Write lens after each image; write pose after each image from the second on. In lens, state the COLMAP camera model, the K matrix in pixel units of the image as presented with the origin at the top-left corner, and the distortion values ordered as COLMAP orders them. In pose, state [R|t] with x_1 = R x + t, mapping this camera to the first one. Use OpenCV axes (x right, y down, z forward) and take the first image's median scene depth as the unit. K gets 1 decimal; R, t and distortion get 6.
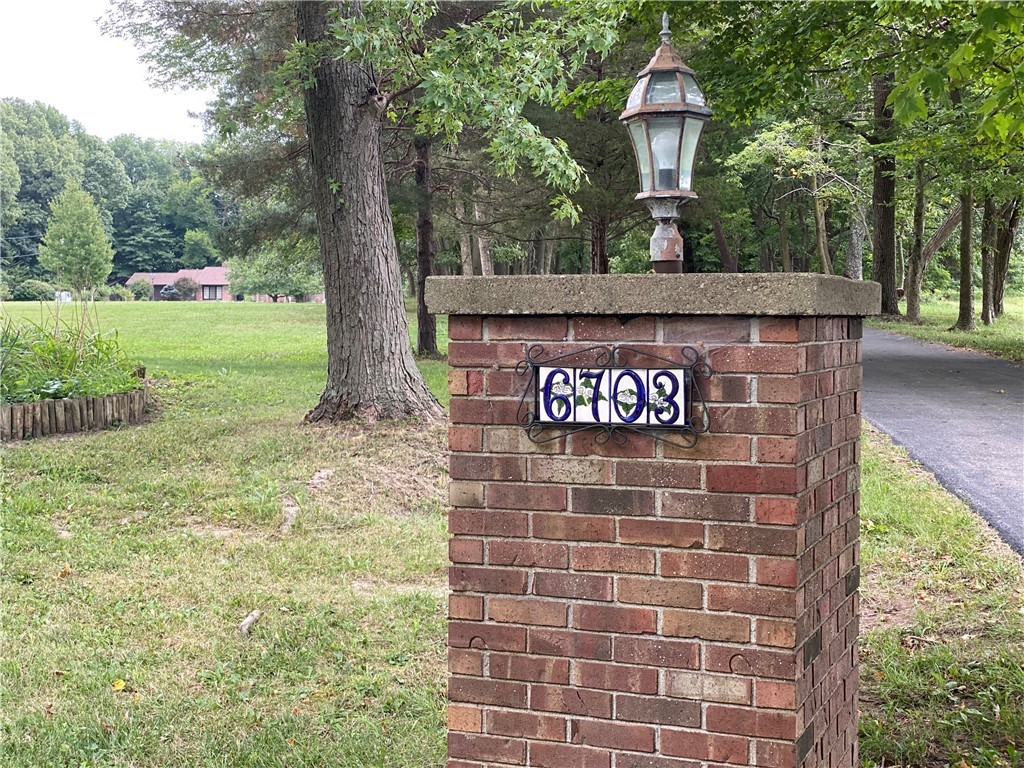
lens RADIAL K [[1552.0, 0, 512.0], [0, 1552.0, 384.0], [0, 0, 1]] dist [-0.003656, -0.006024]
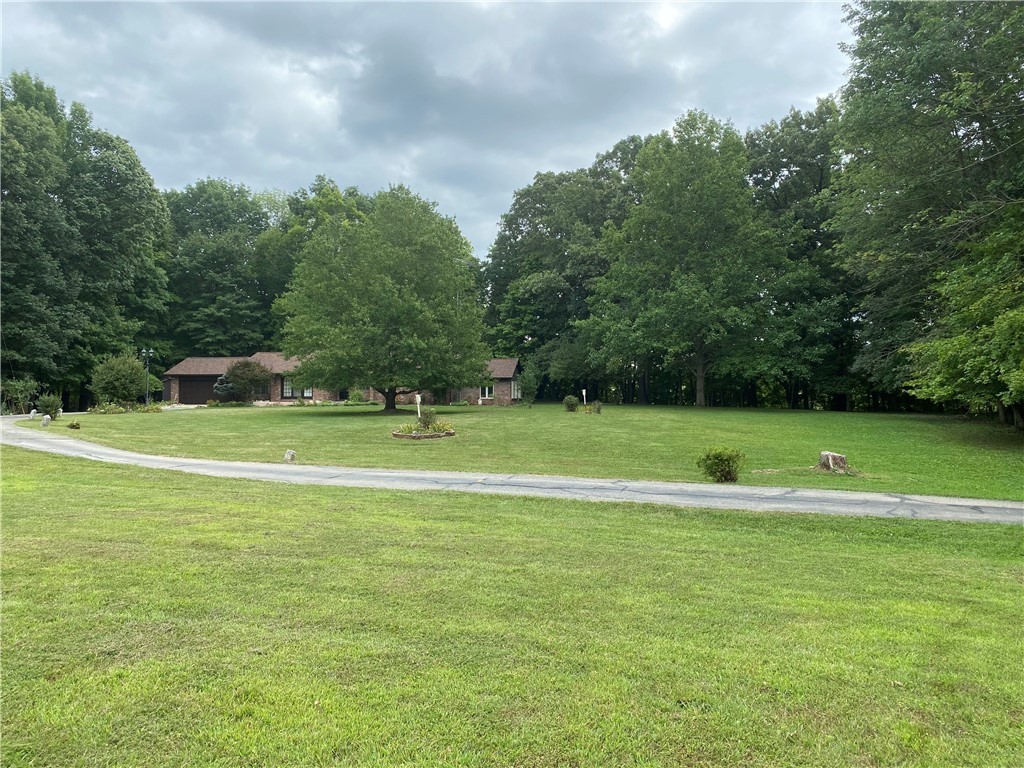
lens RADIAL K [[788.7, 0, 512.0], [0, 788.7, 384.0], [0, 0, 1]] dist [-0.003760, -0.001451]
pose [[0.999090, -0.003204, -0.042528, -0.091328], [0.000189, 0.997496, -0.070719, -0.036306], [0.042648, 0.070647, 0.996589, 0.658462]]
